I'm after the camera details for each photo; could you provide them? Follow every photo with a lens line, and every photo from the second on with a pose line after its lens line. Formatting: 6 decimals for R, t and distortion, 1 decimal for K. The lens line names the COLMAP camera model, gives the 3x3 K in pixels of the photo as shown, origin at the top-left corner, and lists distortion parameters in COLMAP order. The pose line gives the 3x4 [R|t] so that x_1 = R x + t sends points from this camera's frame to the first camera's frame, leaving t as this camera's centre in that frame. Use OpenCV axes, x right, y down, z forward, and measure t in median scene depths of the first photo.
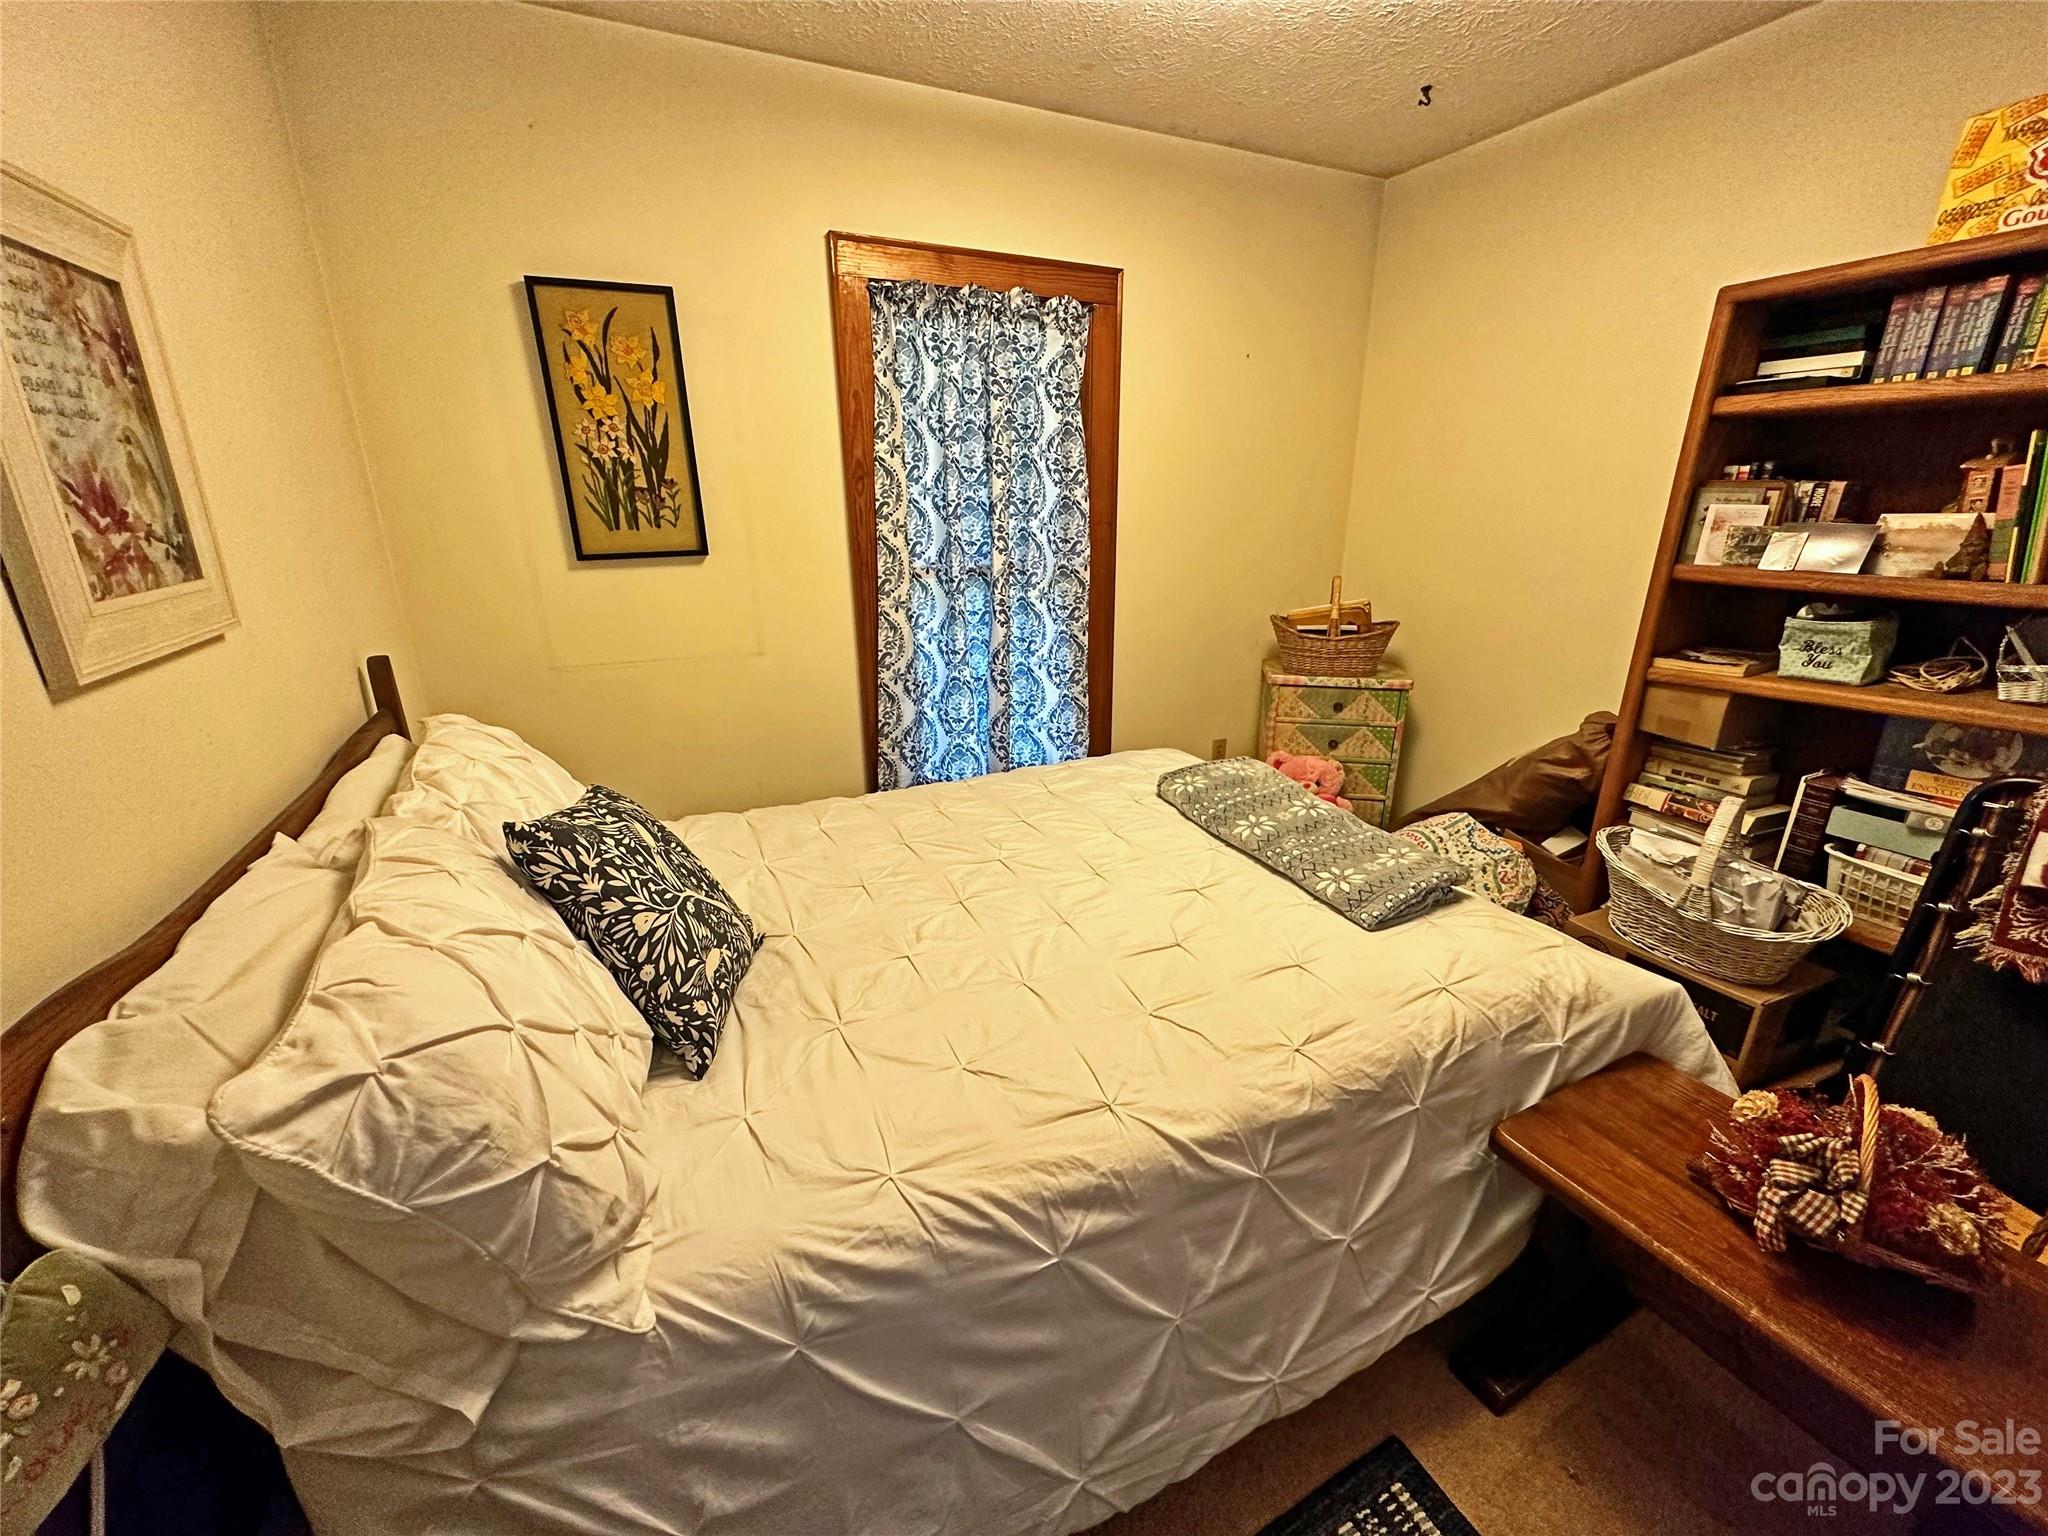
lens RADIAL K [[821.5, 0, 1032.4], [0, 821.5, 767.3], [0, 0, 1]] dist [-0.000879, 0.000652]
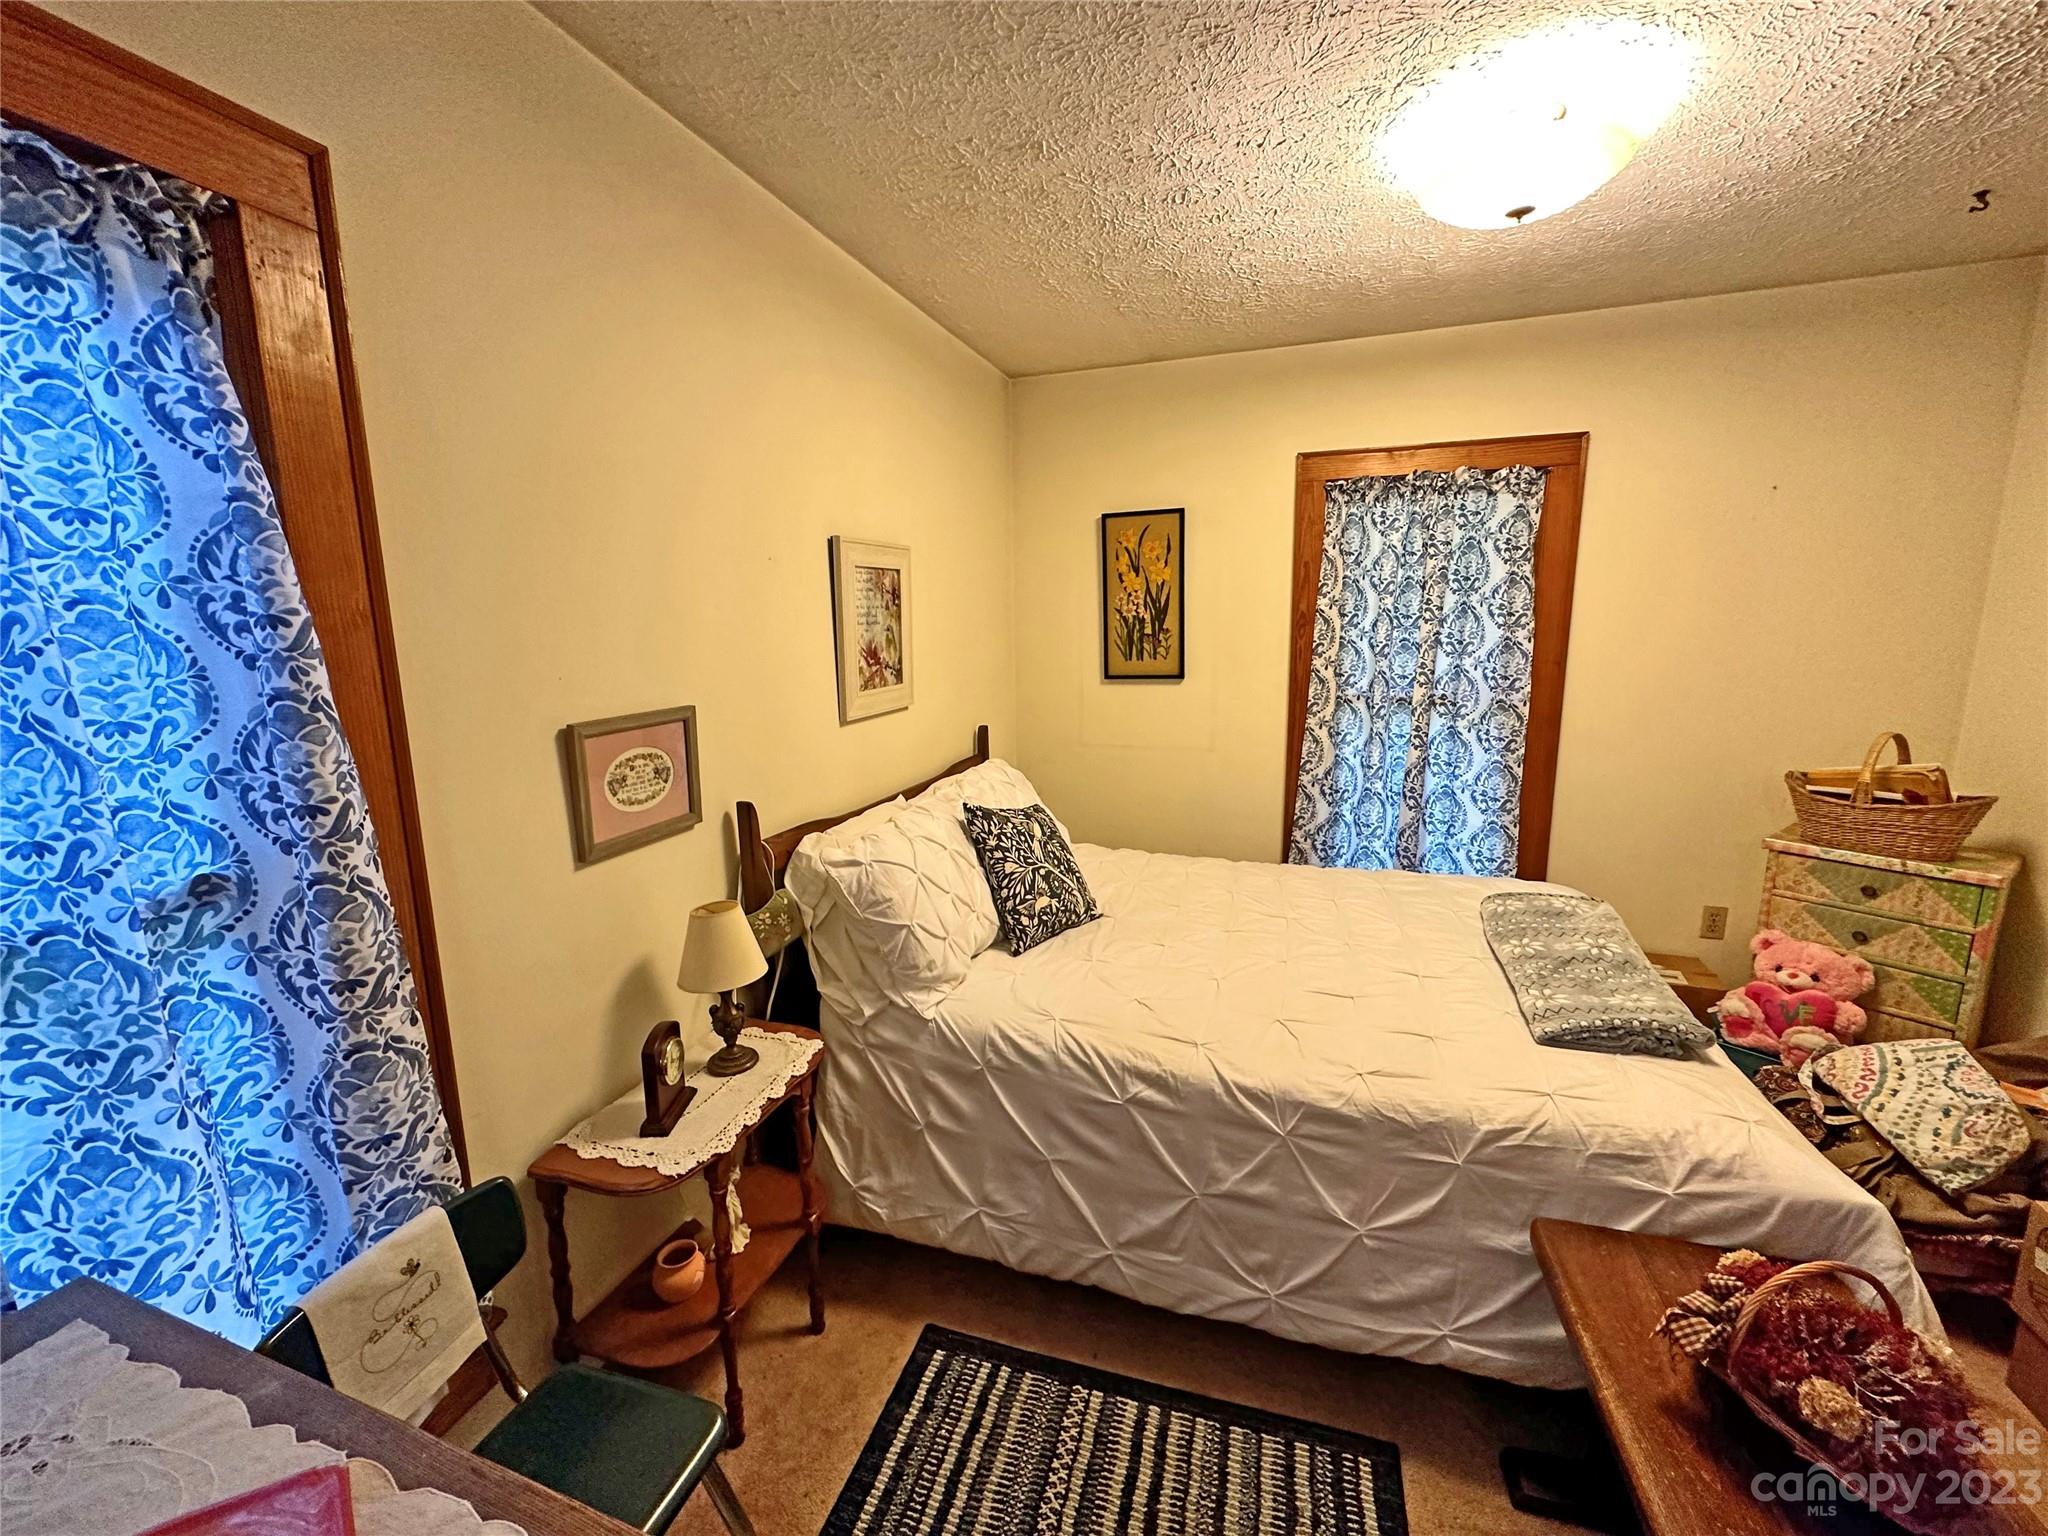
lens RADIAL K [[821.5, 0, 1023.6], [0, 821.5, 766.5], [0, 0, 1]] dist [-0.000879, 0.000652]
pose [[0.716185, 0.114496, -0.688454, 0.425838], [-0.206243, 0.977116, -0.052047, 0.025917], [0.666740, 0.179264, 0.723410, -0.206338]]
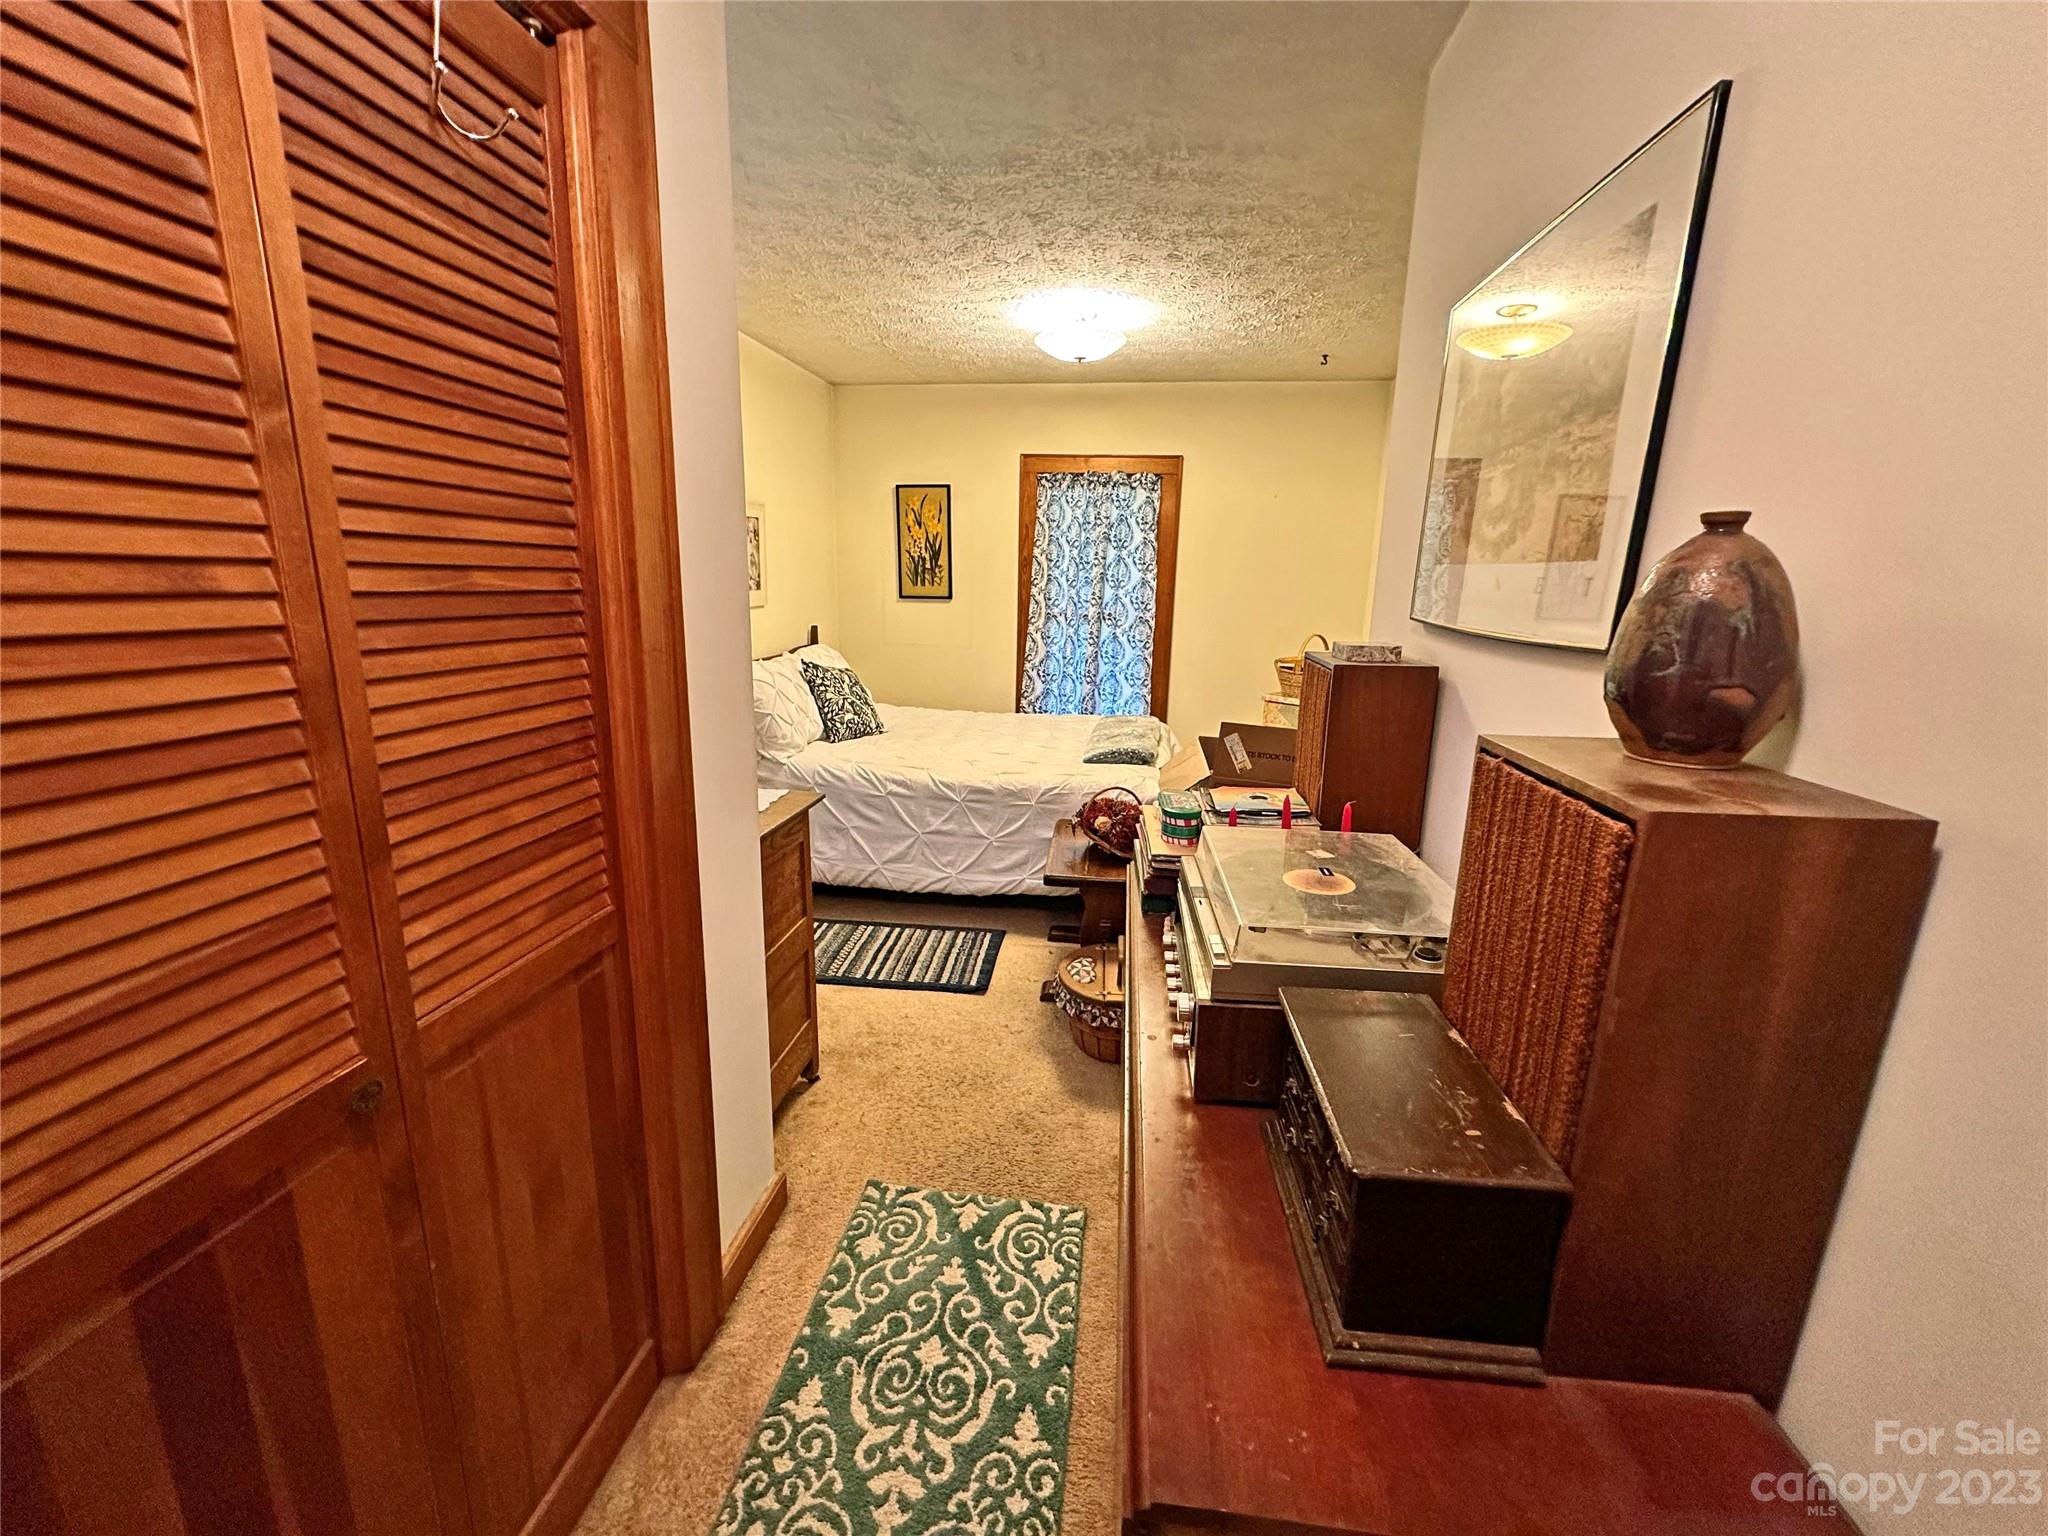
lens RADIAL K [[821.5, 0, 1028.1], [0, 821.5, 764.1], [0, 0, 1]] dist [-0.000879, 0.000652]
pose [[0.836981, 0.148691, -0.526644, 1.010447], [-0.196930, 0.979743, -0.036358, 0.213621], [0.510570, 0.134143, 0.849308, -0.698666]]
